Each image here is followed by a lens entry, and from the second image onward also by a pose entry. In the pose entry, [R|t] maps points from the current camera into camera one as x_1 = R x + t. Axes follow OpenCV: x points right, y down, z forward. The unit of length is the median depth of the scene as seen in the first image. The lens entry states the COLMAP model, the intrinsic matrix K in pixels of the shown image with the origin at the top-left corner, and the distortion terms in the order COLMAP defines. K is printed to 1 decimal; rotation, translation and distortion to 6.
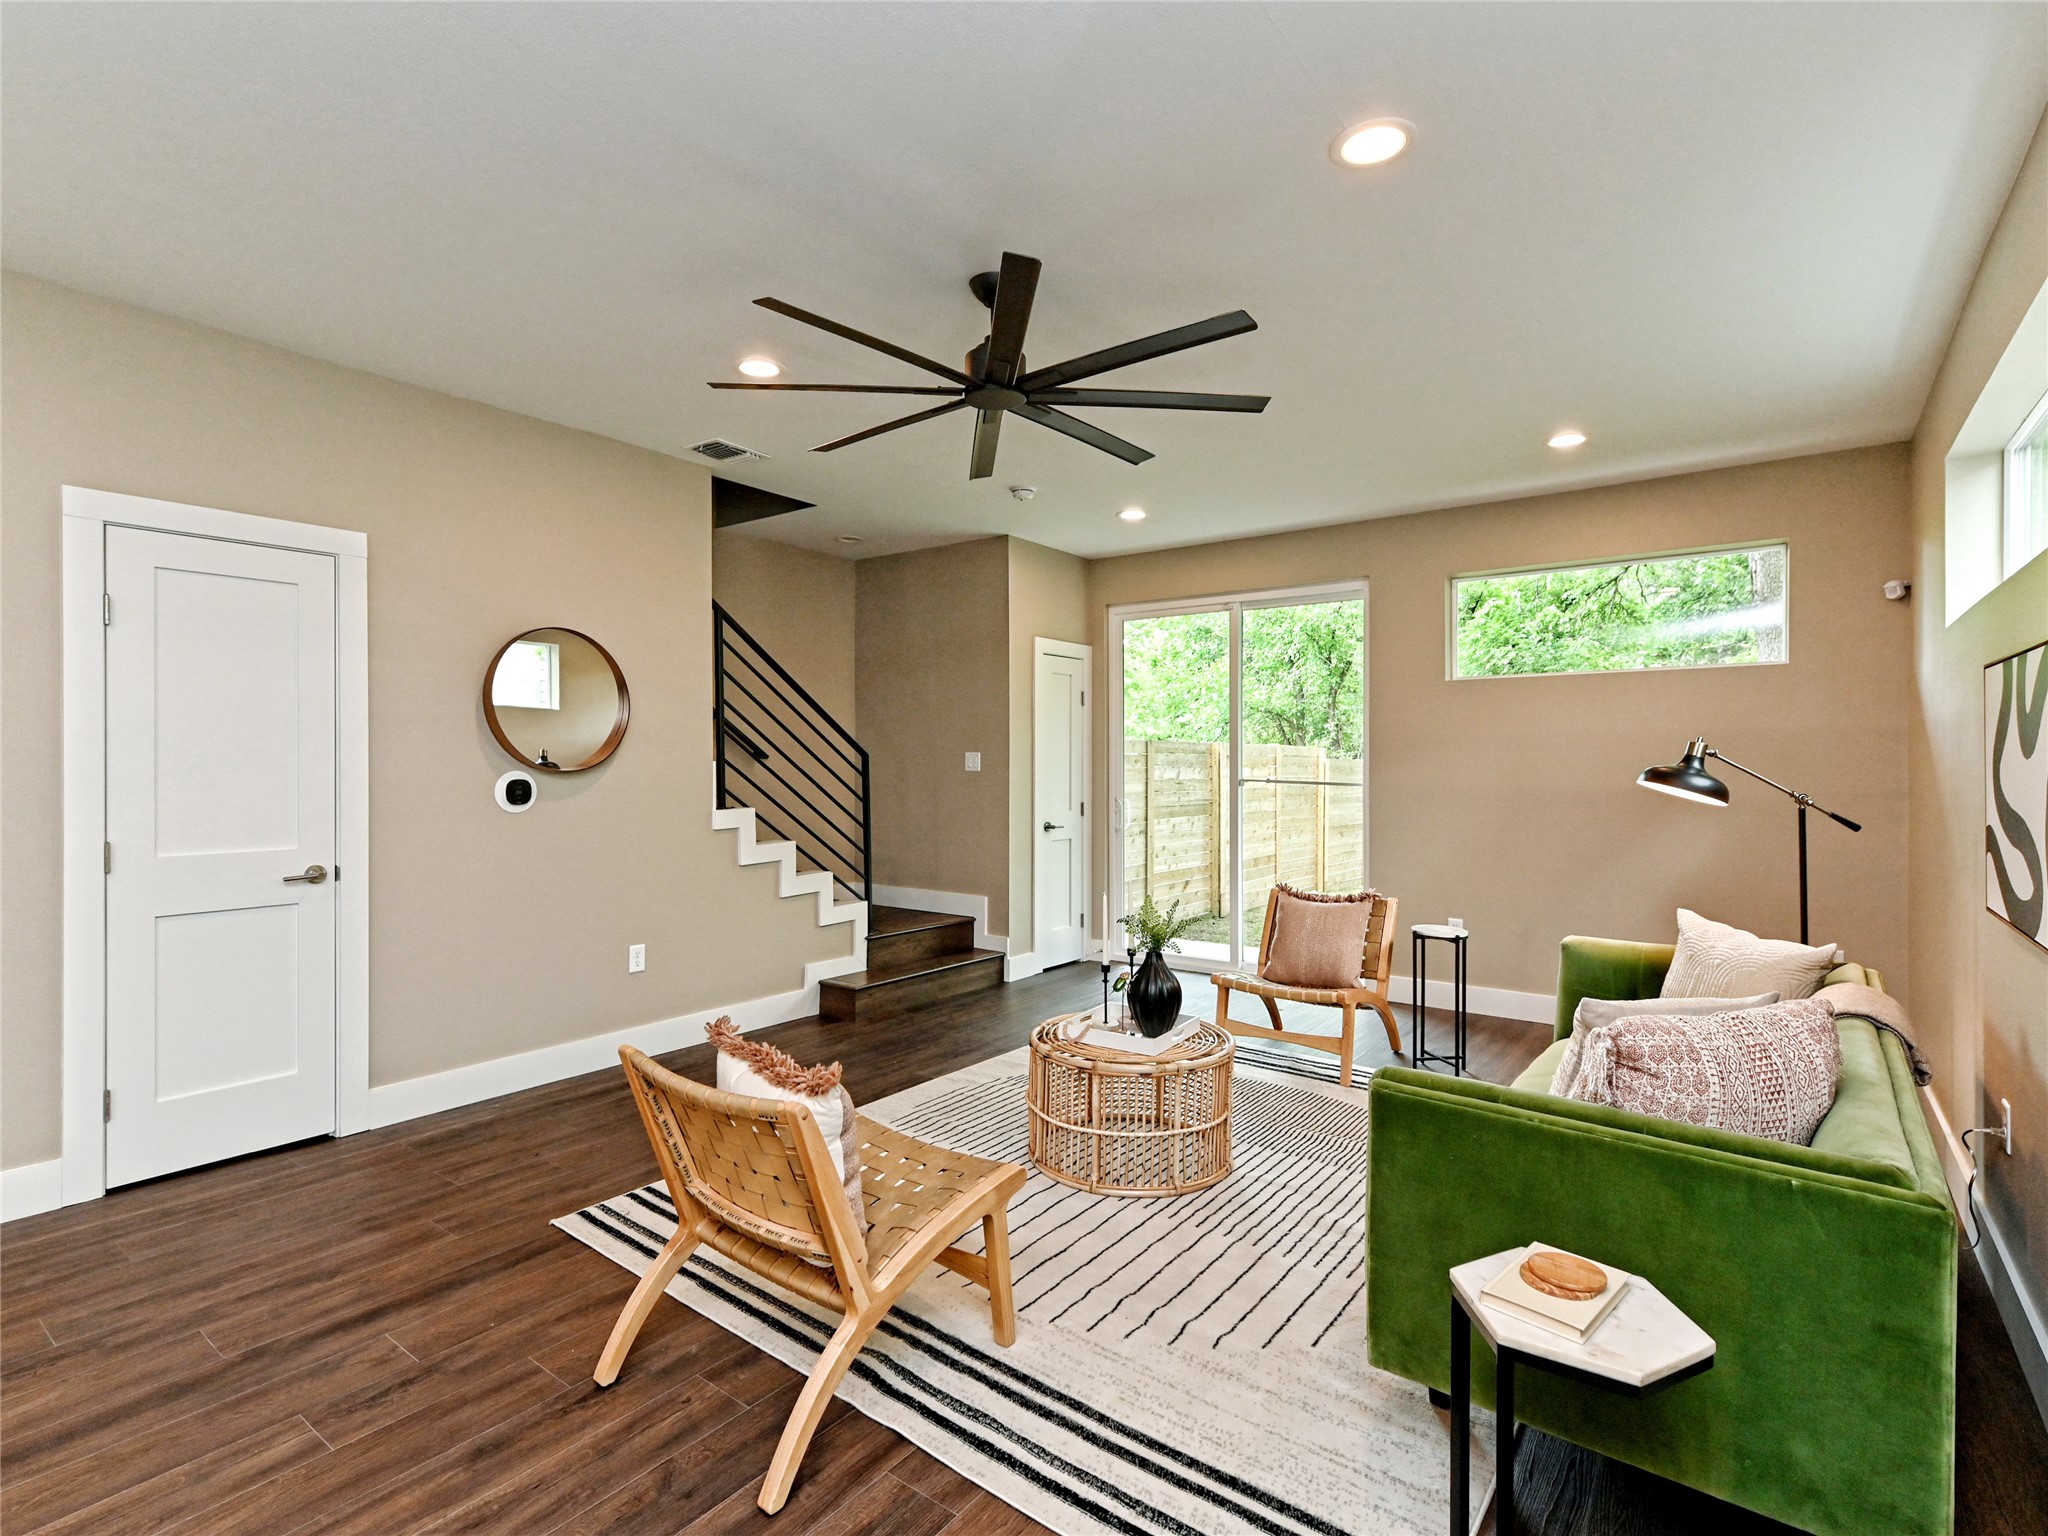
lens RADIAL K [[1001.8, 0, 1019.3], [0, 1001.8, 764.7], [0, 0, 1]] dist [0.002306, 0.000279]
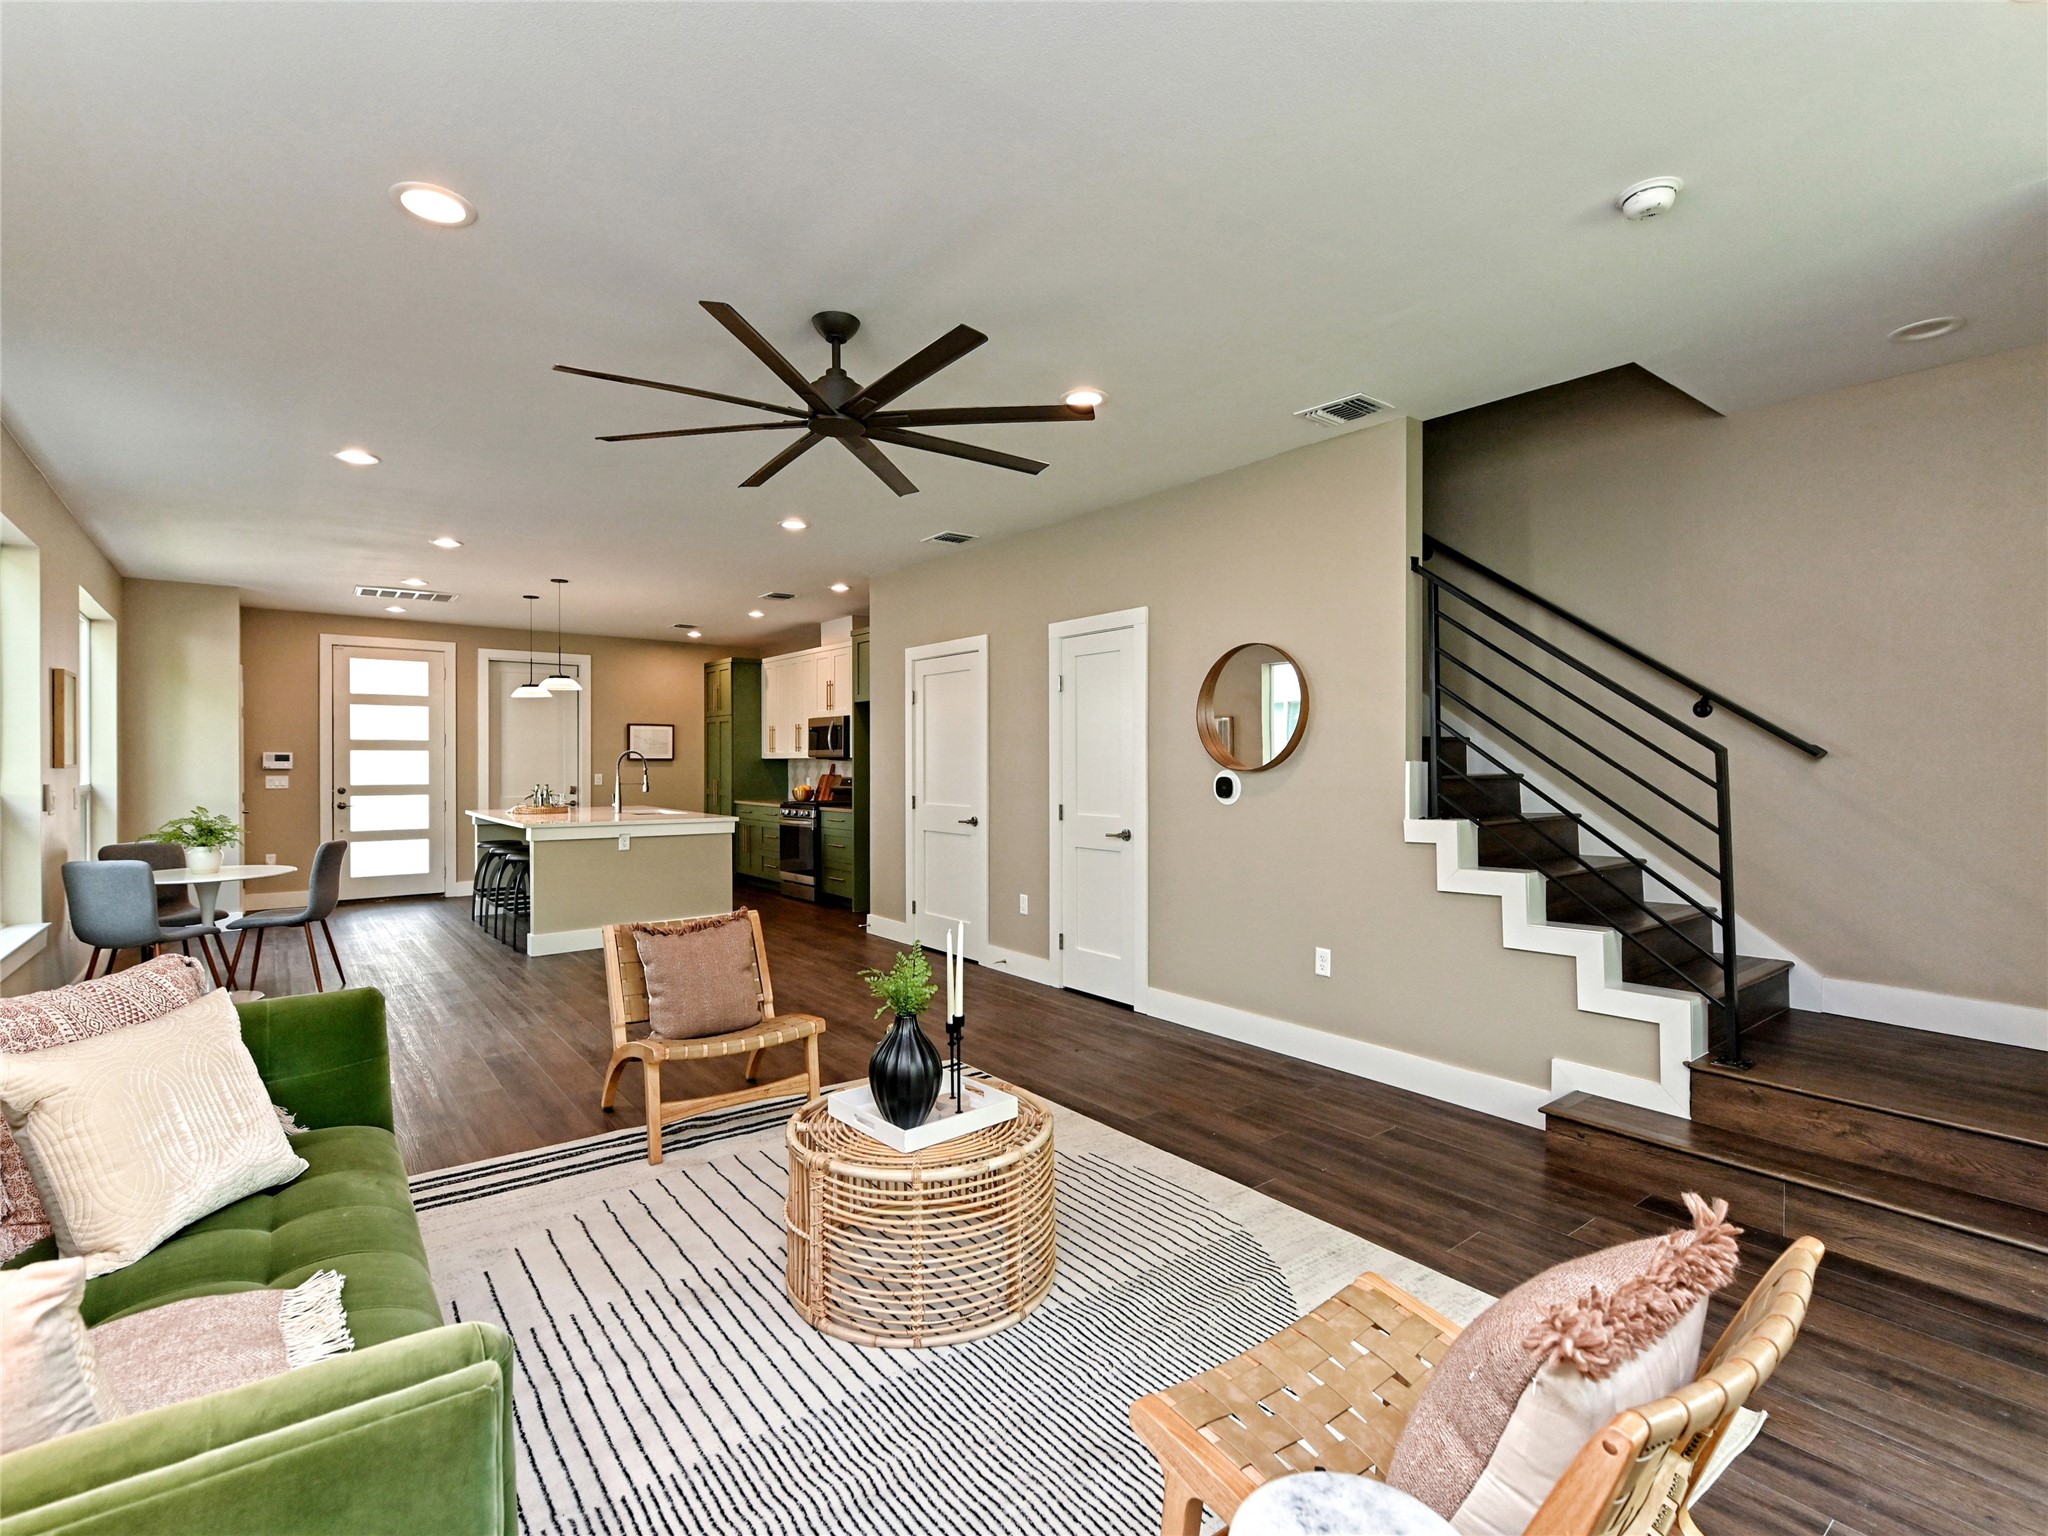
lens RADIAL K [[971.5, 0, 1021.7], [0, 971.5, 765.4], [0, 0, 1]] dist [0.004288, -0.000031]
pose [[-0.260451, 0.002581, -0.965484, 0.601823], [-0.001773, 0.999993, 0.003151, -0.002401], [0.965486, 0.002533, -0.260444, 0.937476]]
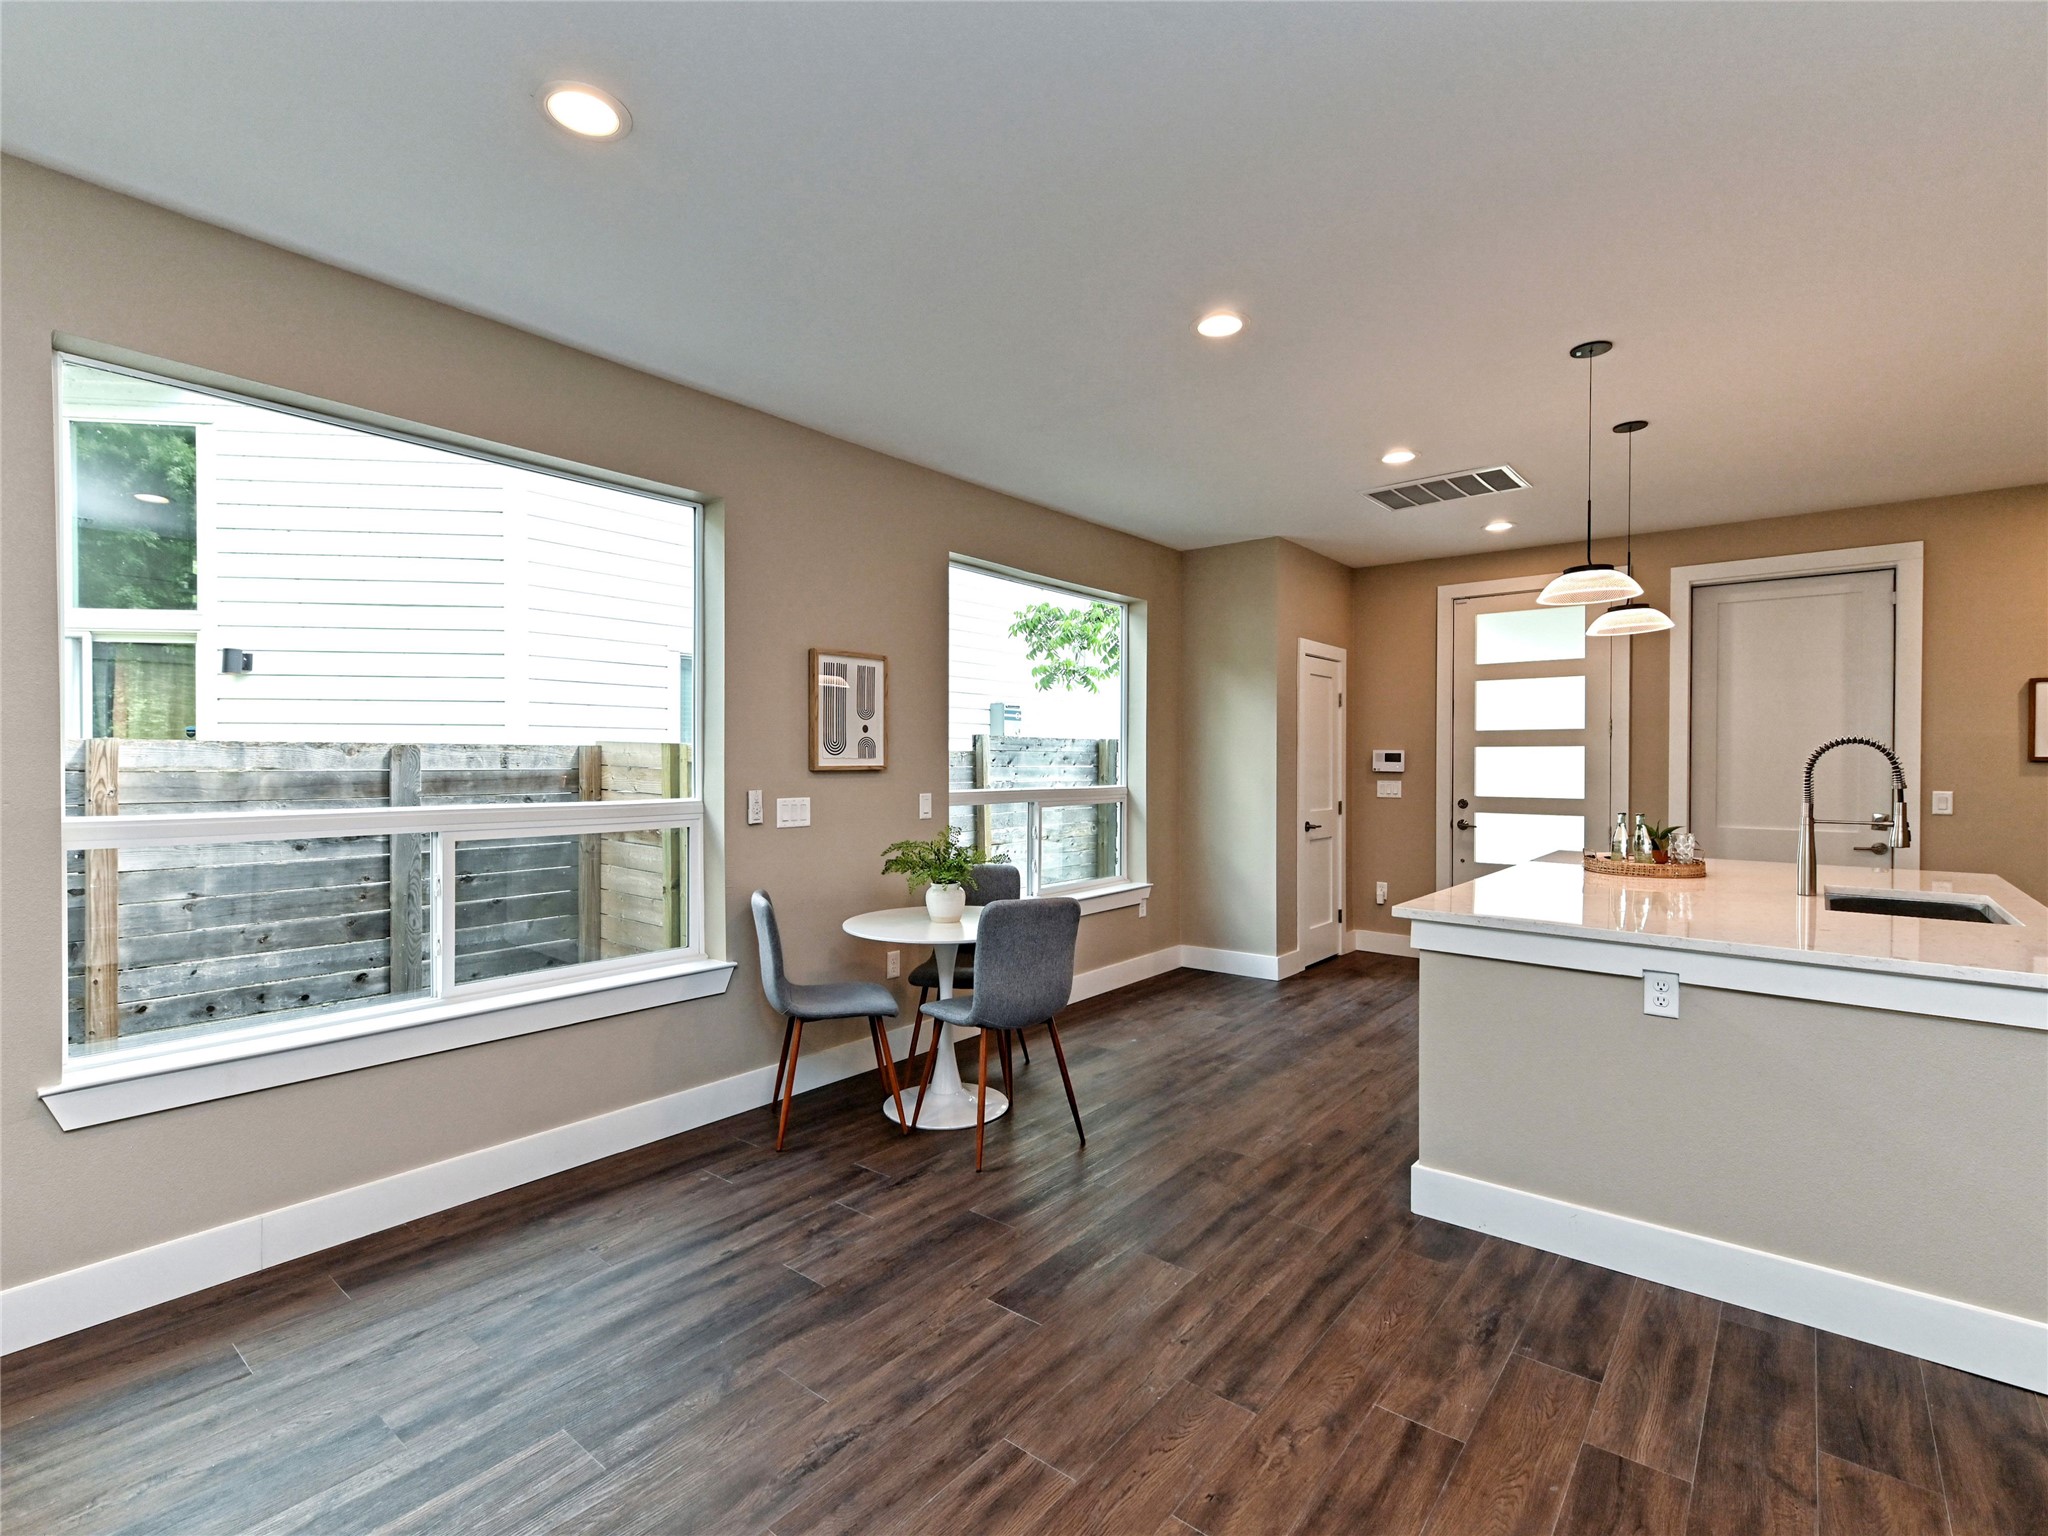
lens RADIAL K [[952.5, 0, 1017.6], [0, 952.5, 765.8], [0, 0, 1]] dist [0.006184, -0.000082]
pose [[-0.998922, -0.004234, 0.046220, -0.383156], [-0.003868, 0.999961, 0.007996, -0.005257], [-0.046252, 0.007809, -0.998899, 0.482457]]
